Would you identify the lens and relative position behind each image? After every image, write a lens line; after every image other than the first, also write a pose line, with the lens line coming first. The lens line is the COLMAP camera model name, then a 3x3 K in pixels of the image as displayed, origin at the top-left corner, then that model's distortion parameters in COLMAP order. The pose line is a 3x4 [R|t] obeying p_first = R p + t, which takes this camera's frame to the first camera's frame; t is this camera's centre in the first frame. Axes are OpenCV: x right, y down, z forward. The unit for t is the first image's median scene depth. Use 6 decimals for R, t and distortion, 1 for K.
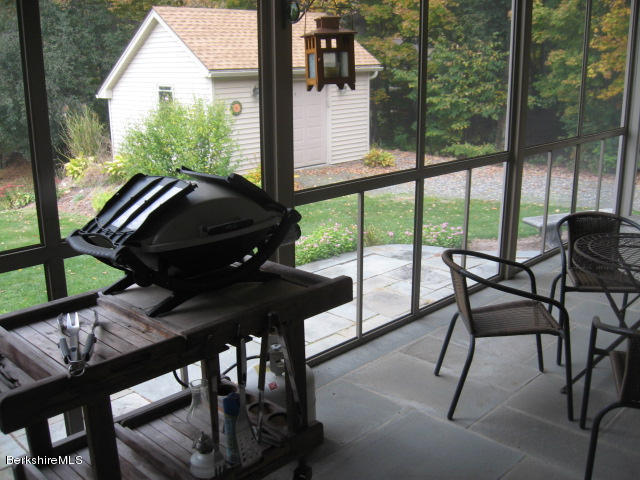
lens RADIAL K [[675.0, 0, 320.2], [0, 675.0, 238.6], [0, 0, 1]] dist [-0.079215, 0.000000]
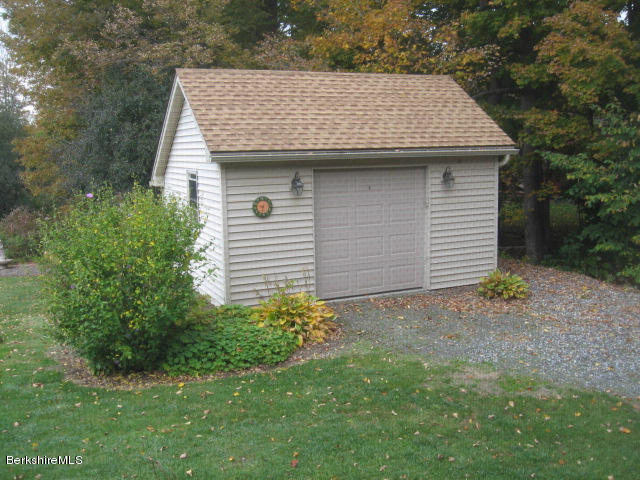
lens RADIAL K [[675.0, 0, 321.0], [0, 675.0, 242.2], [0, 0, 1]] dist [-0.079215, 0.000000]
pose [[0.938616, 0.045020, -0.342013, 0.142201], [-0.083941, 0.991455, -0.099858, -0.079644], [0.334595, 0.122437, 0.934374, 0.319508]]
